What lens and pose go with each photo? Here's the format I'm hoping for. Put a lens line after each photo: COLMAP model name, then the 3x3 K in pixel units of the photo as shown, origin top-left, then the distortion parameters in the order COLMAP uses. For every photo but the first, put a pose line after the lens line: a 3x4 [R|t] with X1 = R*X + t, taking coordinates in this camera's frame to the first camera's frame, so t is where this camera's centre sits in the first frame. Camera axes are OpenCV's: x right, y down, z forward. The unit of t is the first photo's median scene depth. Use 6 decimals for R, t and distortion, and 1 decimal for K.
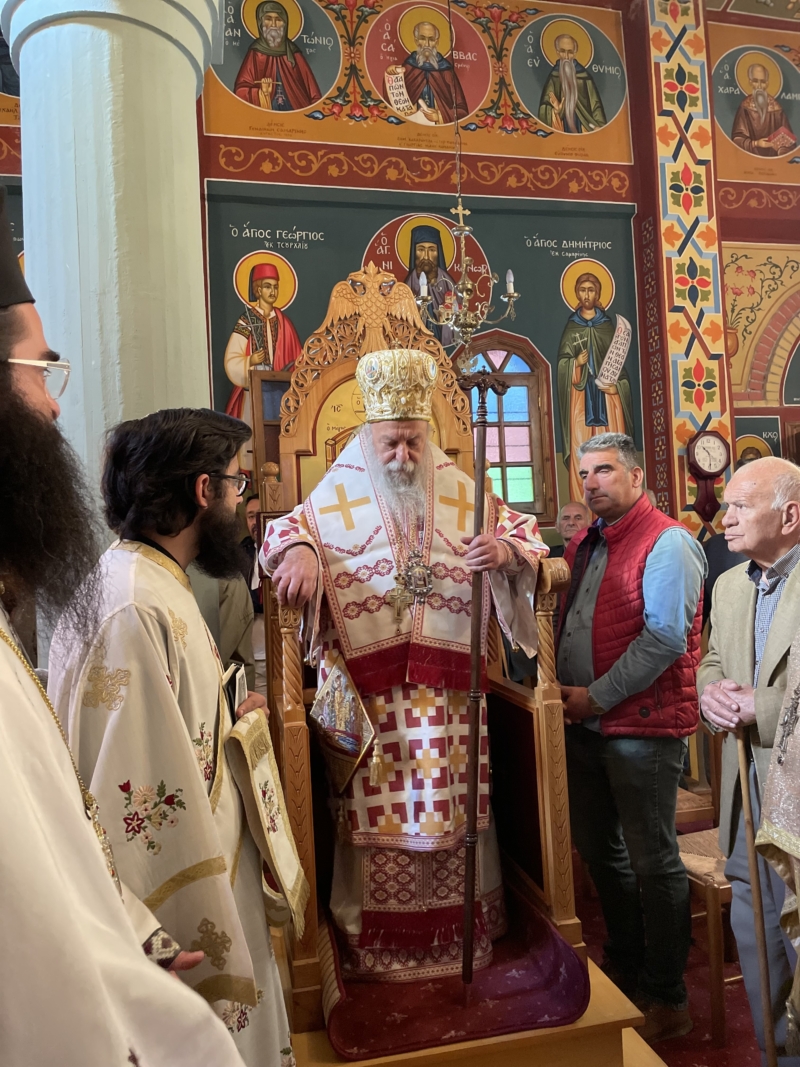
lens RADIAL K [[804.3, 0, 394.8], [0, 804.3, 533.1], [0, 0, 1]] dist [0.039889, -0.057817]
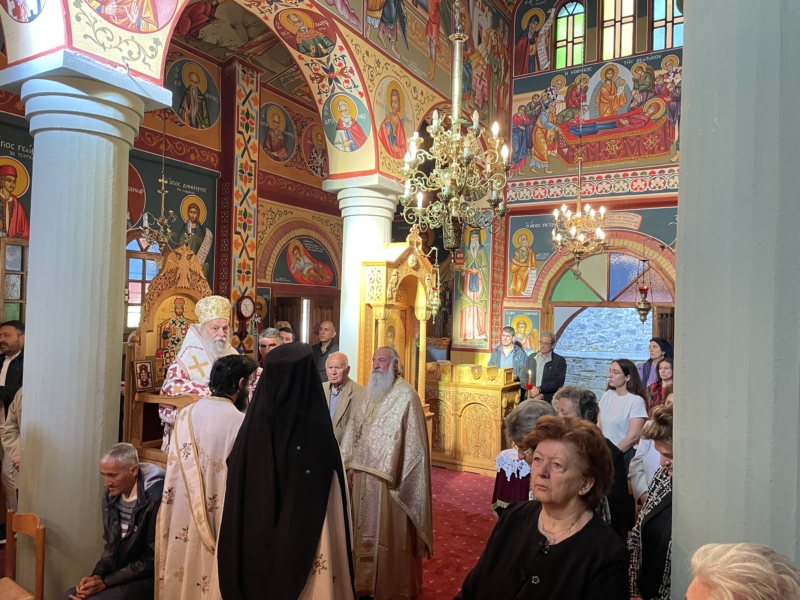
lens RADIAL K [[603.0, 0, 401.3], [0, 603.0, 301.8], [0, 0, 1]] dist [0.039889, -0.057817]
pose [[0.678146, 0.075328, 0.731057, -0.443584], [-0.079640, 0.996408, -0.028793, -0.097439], [-0.730599, -0.038695, 0.681709, -0.304439]]
